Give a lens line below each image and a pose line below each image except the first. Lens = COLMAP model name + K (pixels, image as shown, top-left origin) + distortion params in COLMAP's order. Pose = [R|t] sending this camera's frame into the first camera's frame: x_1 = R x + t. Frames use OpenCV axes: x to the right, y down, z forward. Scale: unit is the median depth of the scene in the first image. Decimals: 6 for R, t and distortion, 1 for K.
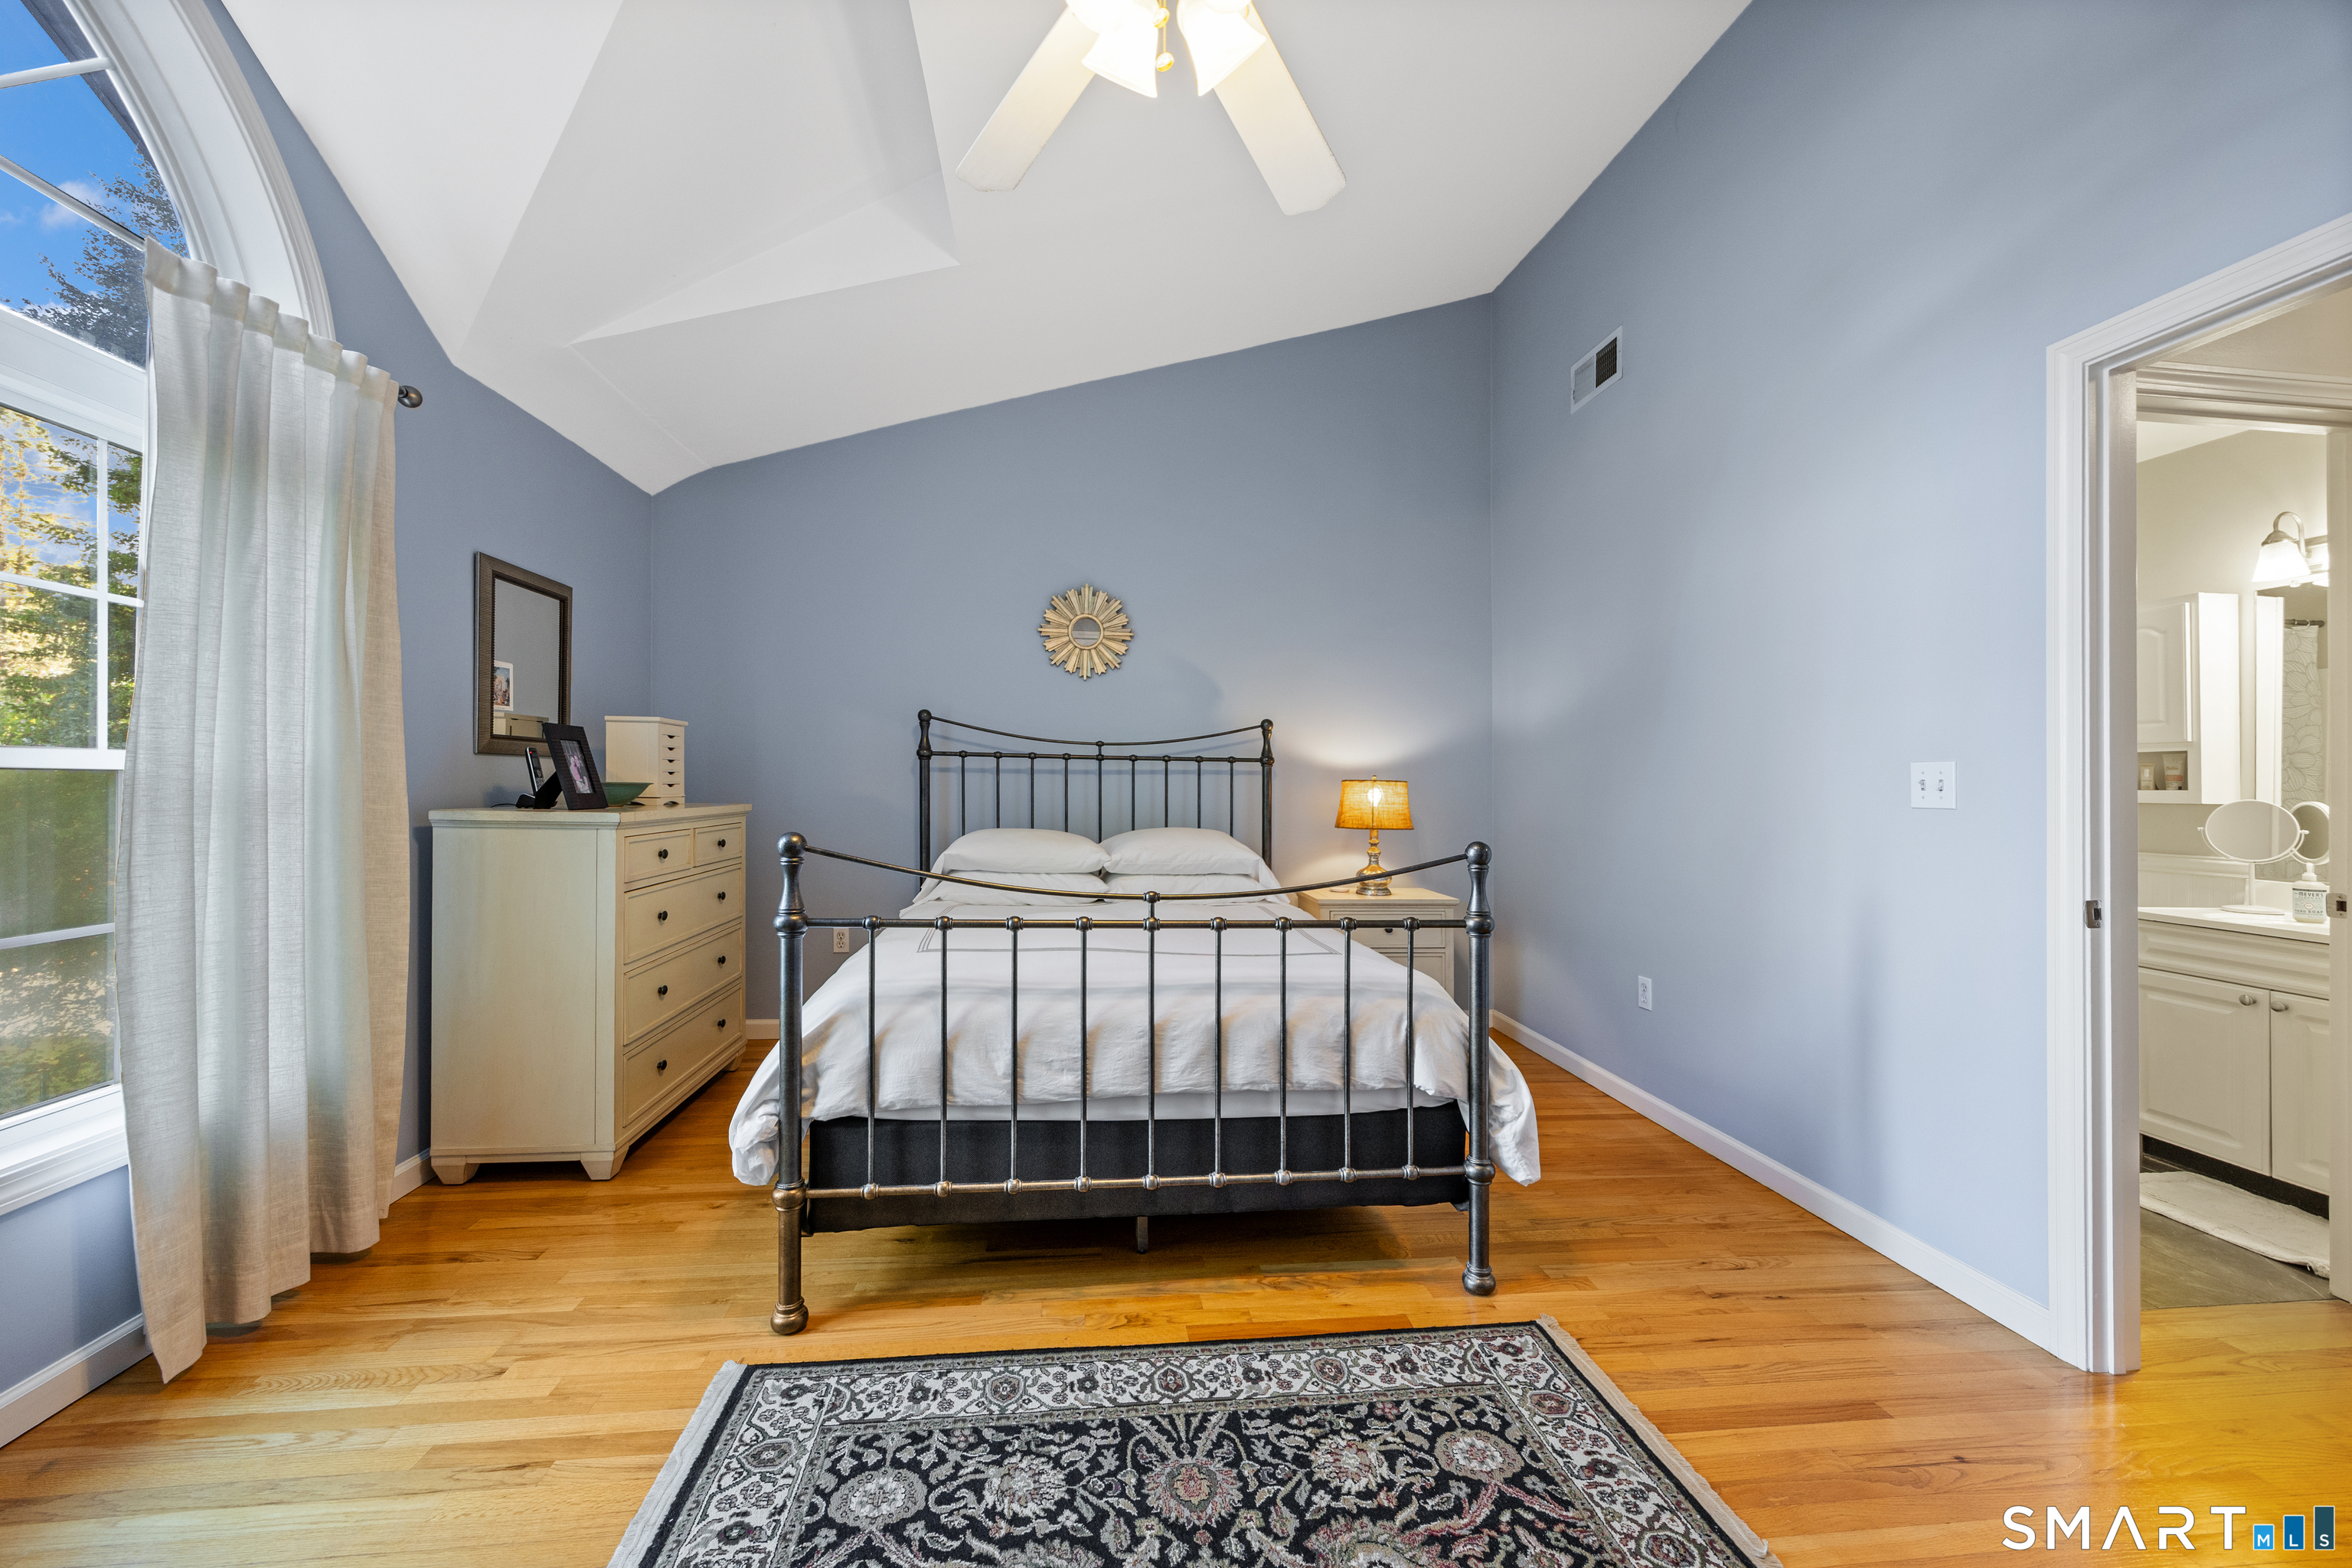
lens RADIAL K [[962.3, 0, 1138.7], [0, 962.3, 777.0], [0, 0, 1]] dist [0.003815, -0.000617]
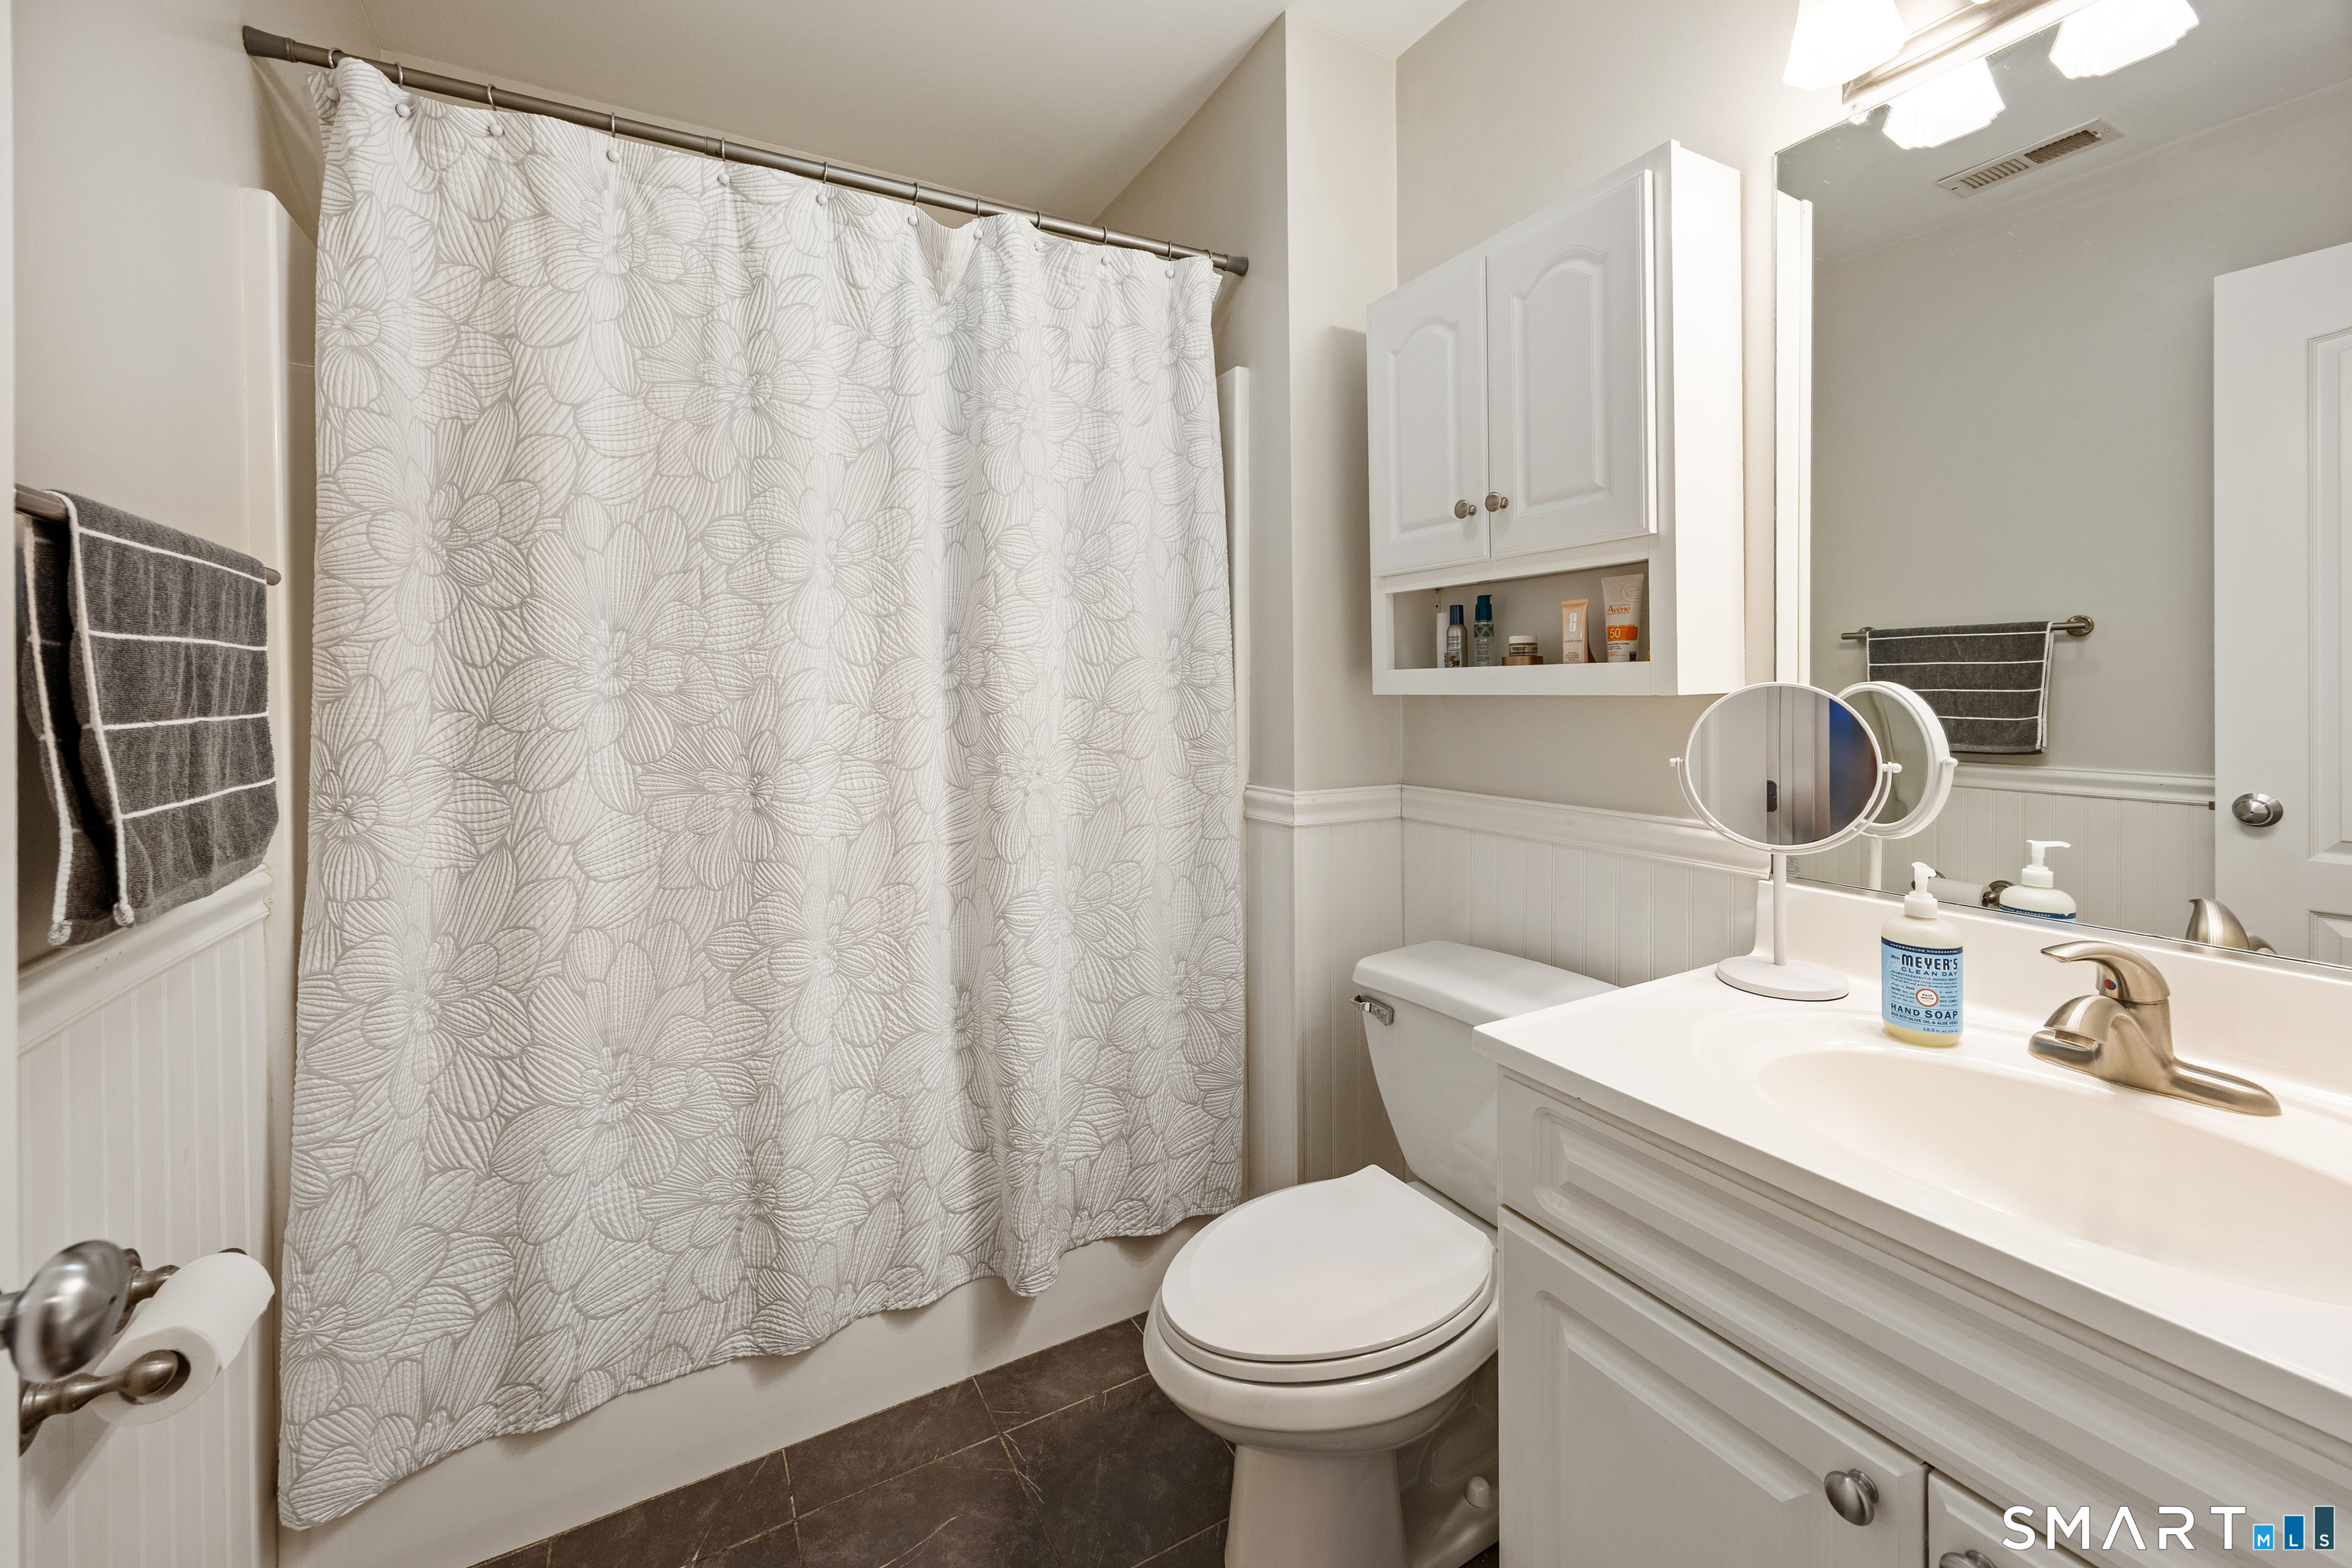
lens RADIAL K [[962.3, 0, 1169.9], [0, 962.3, 689.4], [0, 0, 1]] dist [0.003815, -0.000617]
pose [[0.923538, -0.014961, 0.383215, 0.756921], [0.009742, 0.999832, 0.015557, 0.017301], [-0.383383, -0.010634, 0.923528, 0.713990]]
